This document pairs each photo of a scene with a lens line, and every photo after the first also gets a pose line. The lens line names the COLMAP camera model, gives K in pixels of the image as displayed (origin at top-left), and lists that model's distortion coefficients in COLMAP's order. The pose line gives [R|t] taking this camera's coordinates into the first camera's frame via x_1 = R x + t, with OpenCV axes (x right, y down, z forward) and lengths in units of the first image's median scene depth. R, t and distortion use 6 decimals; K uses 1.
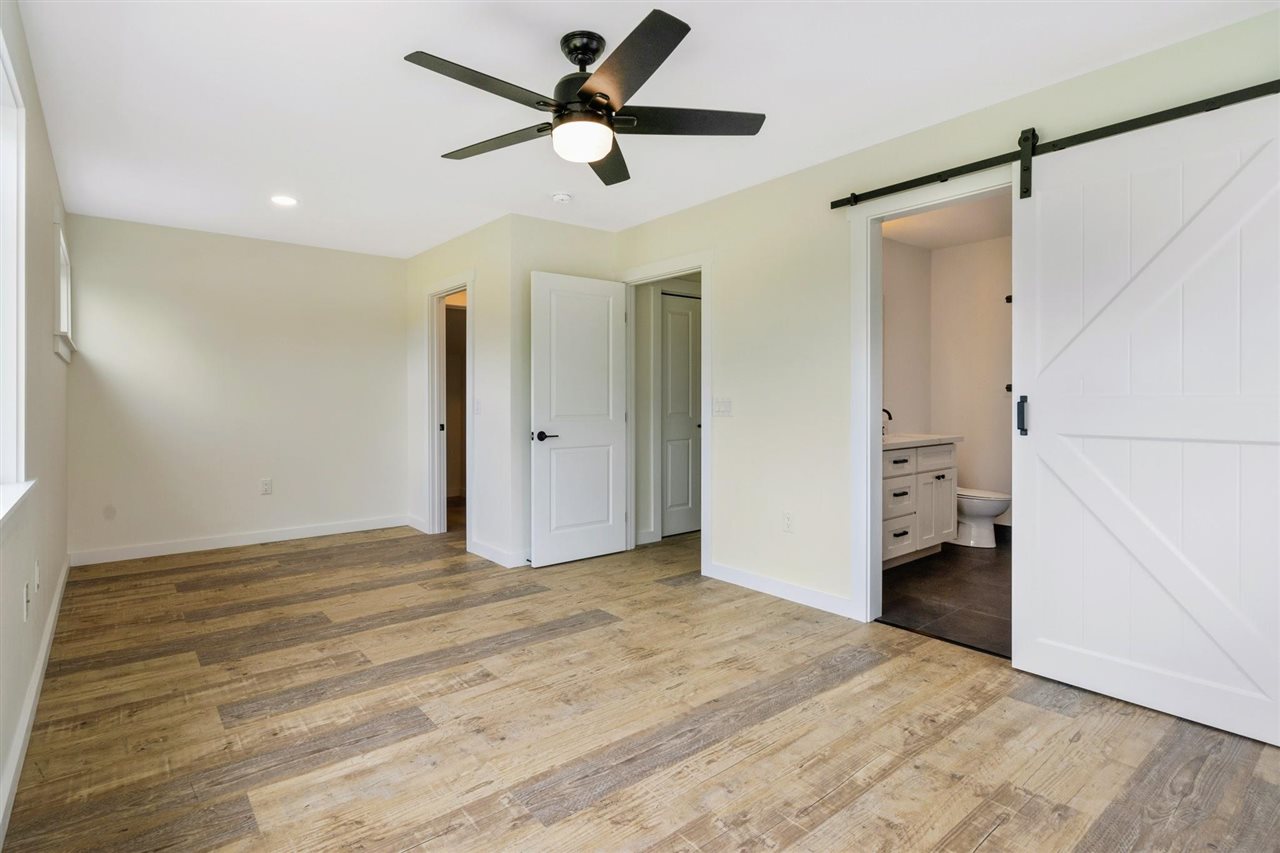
lens RADIAL K [[610.0, 0, 643.5], [0, 610.0, 405.0], [0, 0, 1]] dist [-0.001159, 0.001122]
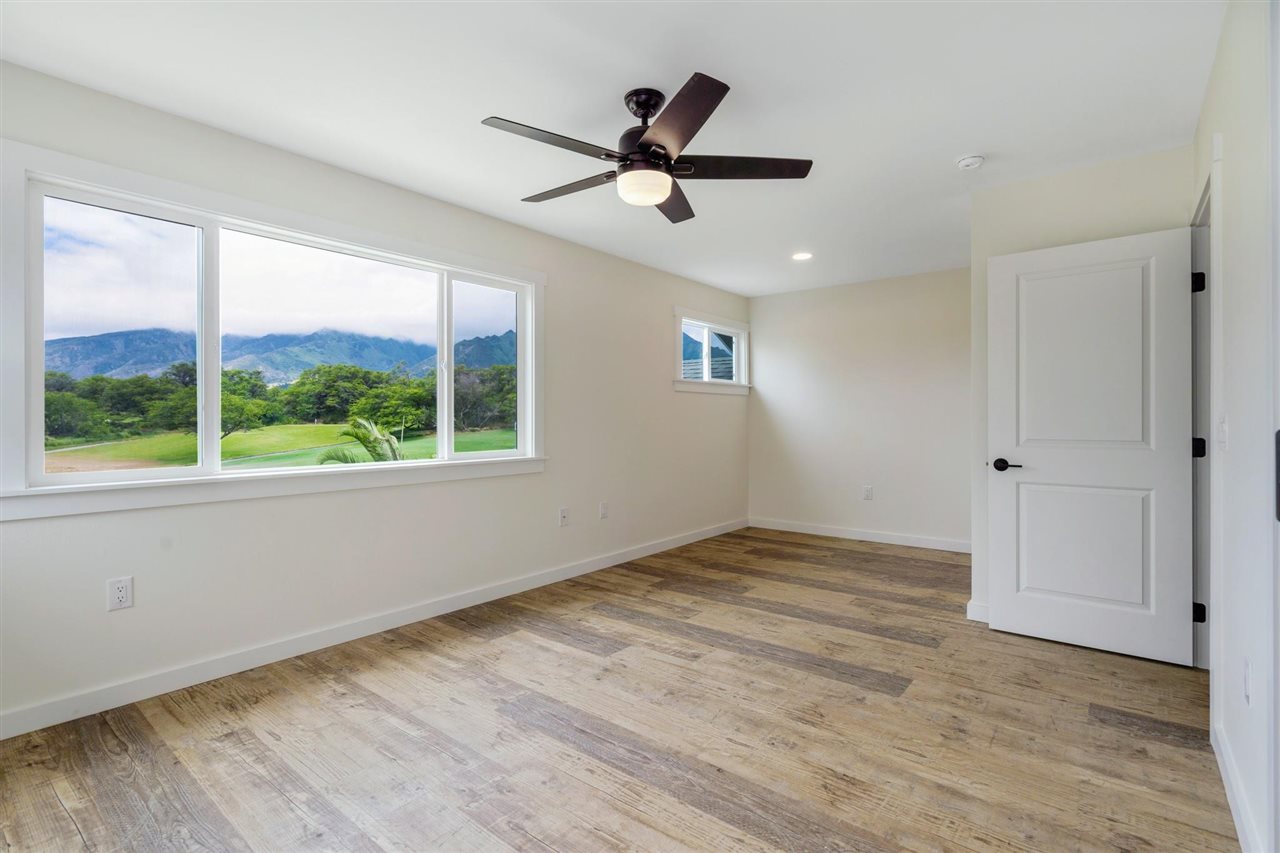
lens RADIAL K [[610.0, 0, 643.5], [0, 610.0, 405.0], [0, 0, 1]] dist [-0.001159, 0.001122]
pose [[0.218113, -0.023792, -0.975633, 0.856220], [-0.004300, 0.999670, -0.025340, -0.006797], [0.975914, 0.009722, 0.217939, 0.635964]]
